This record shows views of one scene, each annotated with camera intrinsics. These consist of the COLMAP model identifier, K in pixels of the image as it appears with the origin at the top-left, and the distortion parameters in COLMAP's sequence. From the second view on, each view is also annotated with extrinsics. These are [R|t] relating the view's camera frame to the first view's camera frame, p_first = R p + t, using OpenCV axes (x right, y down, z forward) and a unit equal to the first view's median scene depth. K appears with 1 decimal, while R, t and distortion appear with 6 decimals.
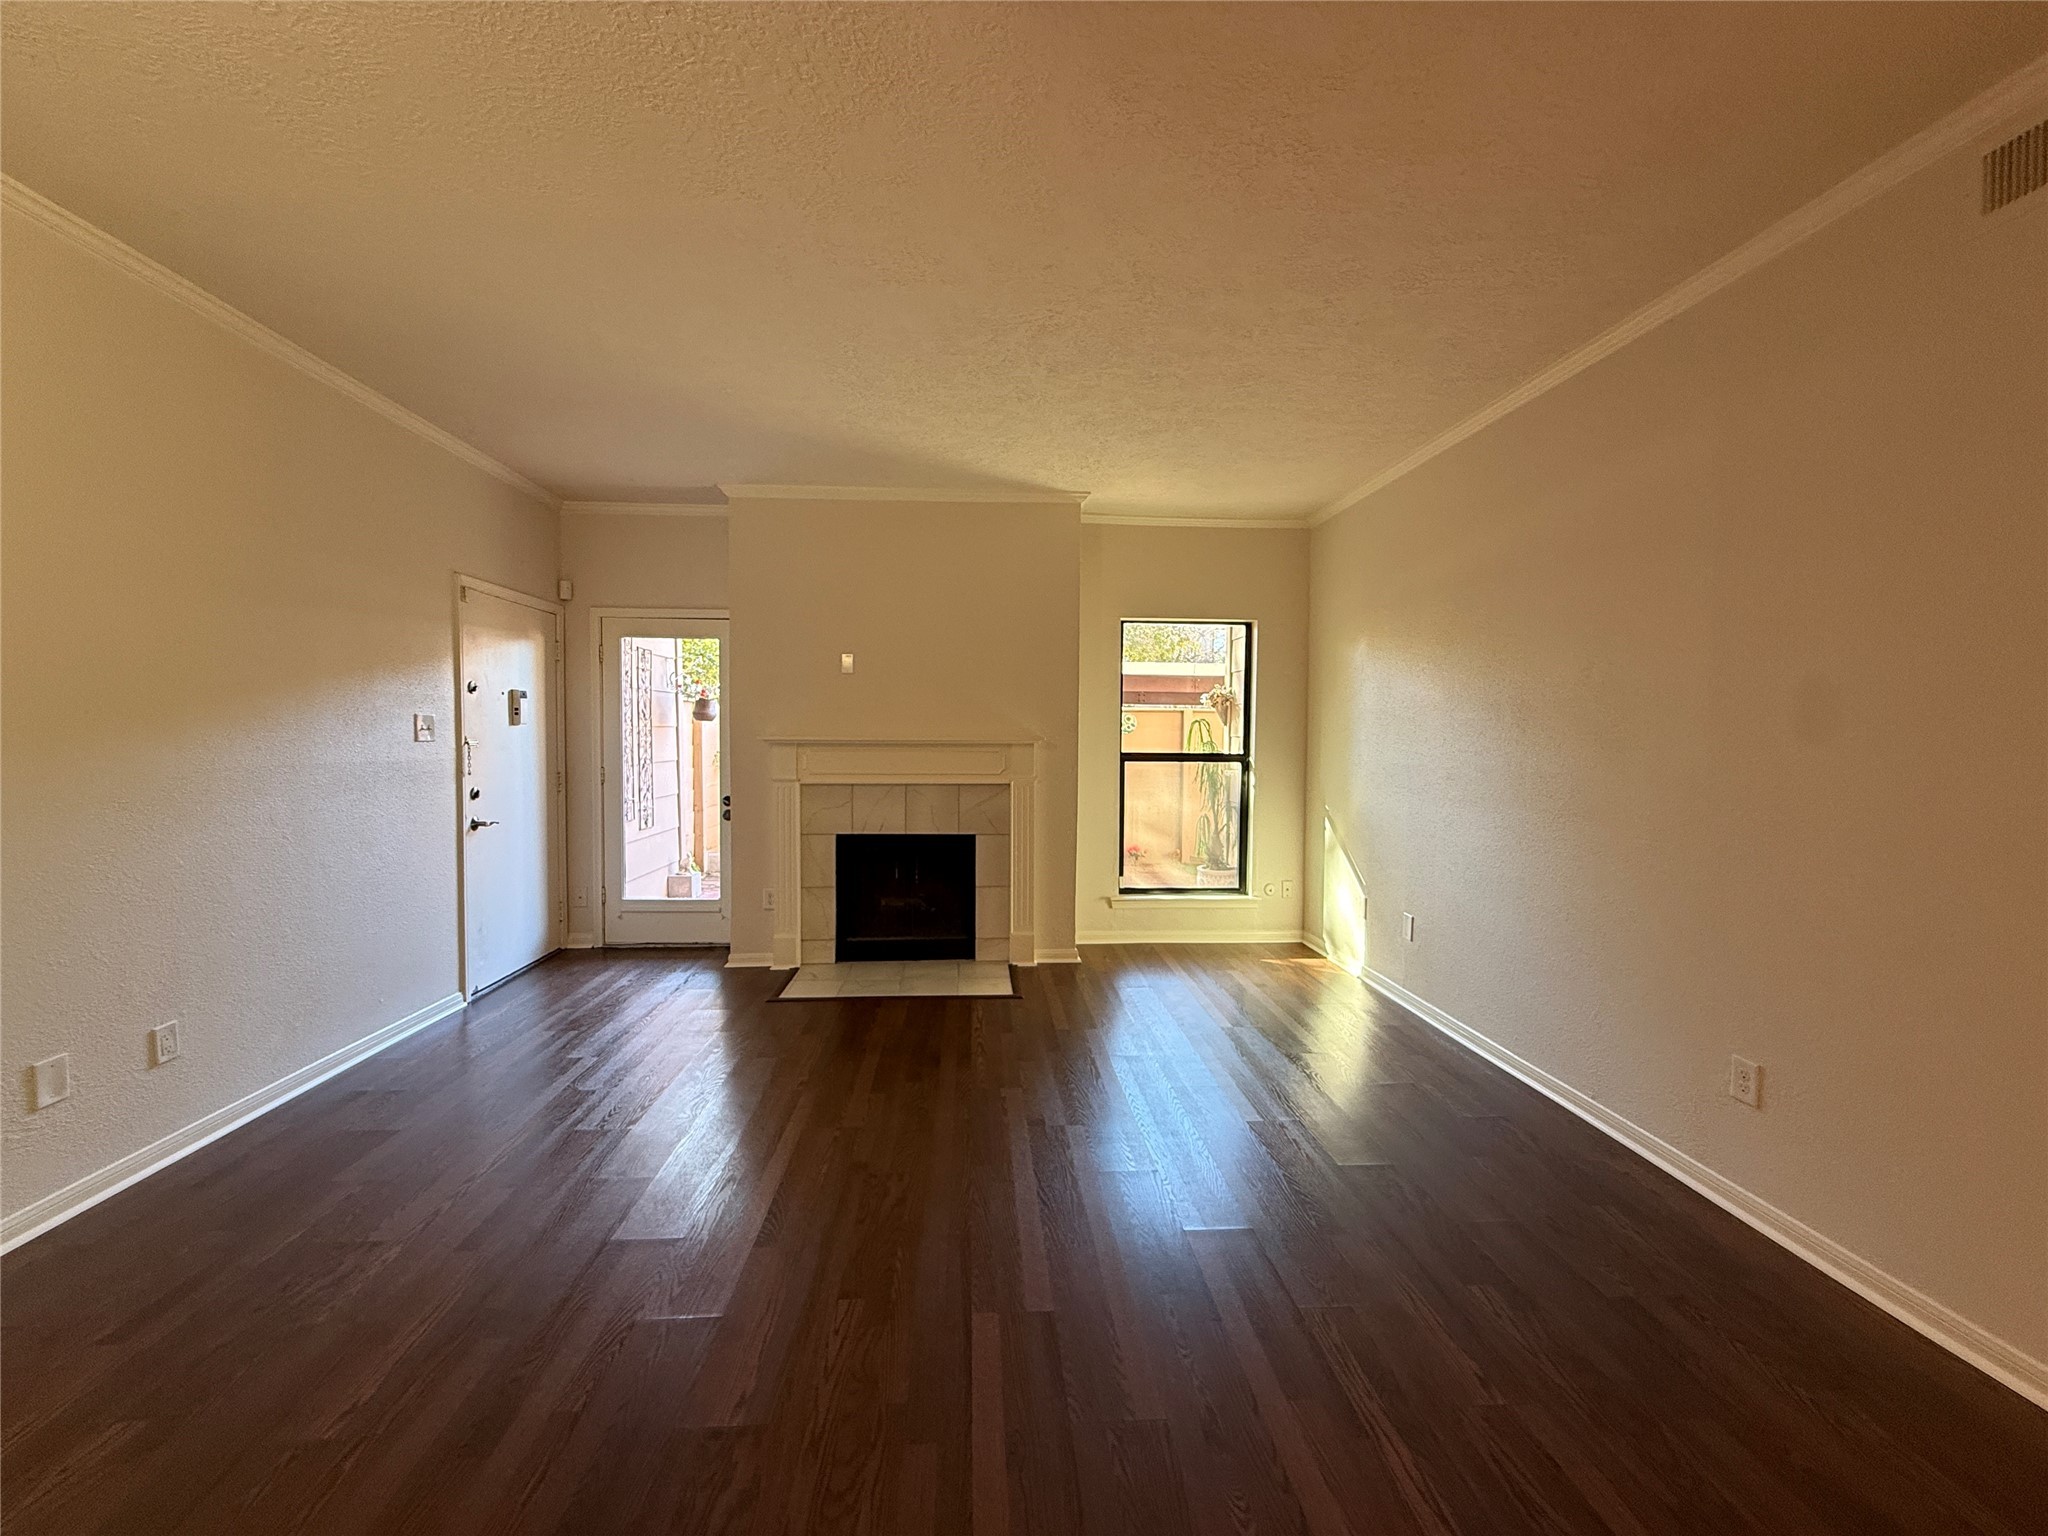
lens RADIAL K [[814.1, 0, 1020.4], [0, 814.1, 761.5], [0, 0, 1]] dist [0.001143, 0.000095]
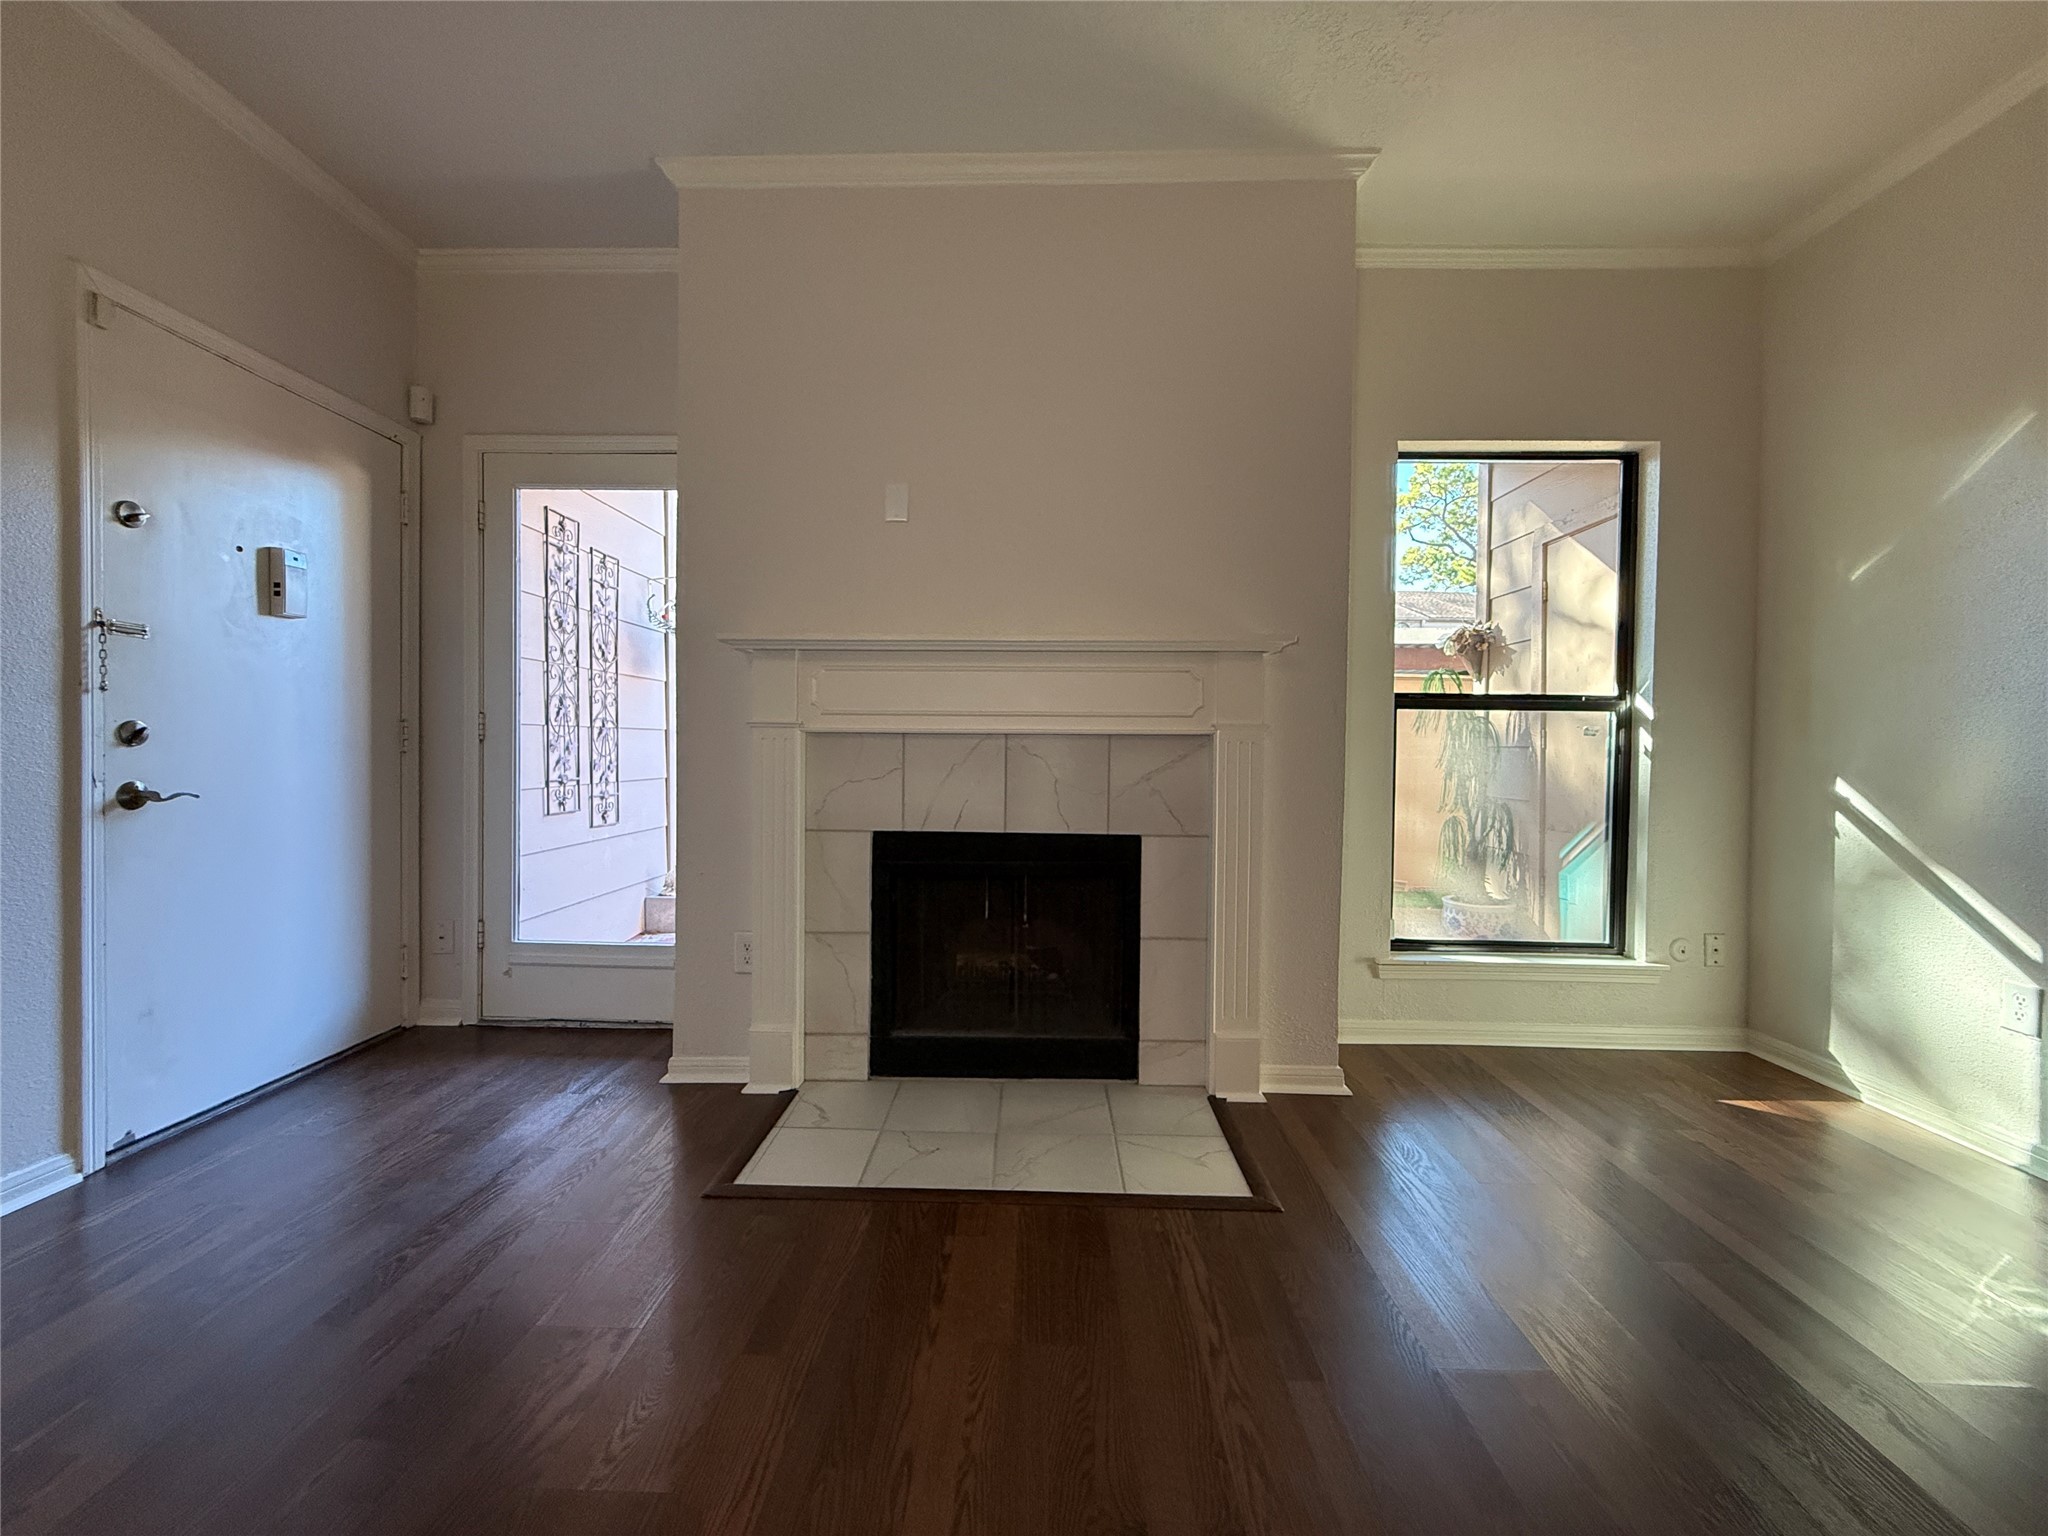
lens RADIAL K [[814.1, 0, 1024.5], [0, 814.1, 765.5], [0, 0, 1]] dist [0.001143, 0.000095]
pose [[0.996411, 0.005105, -0.084492, -0.085138], [-0.006406, 0.999865, -0.015134, 0.054259], [0.084403, 0.015621, 0.996309, 0.485691]]
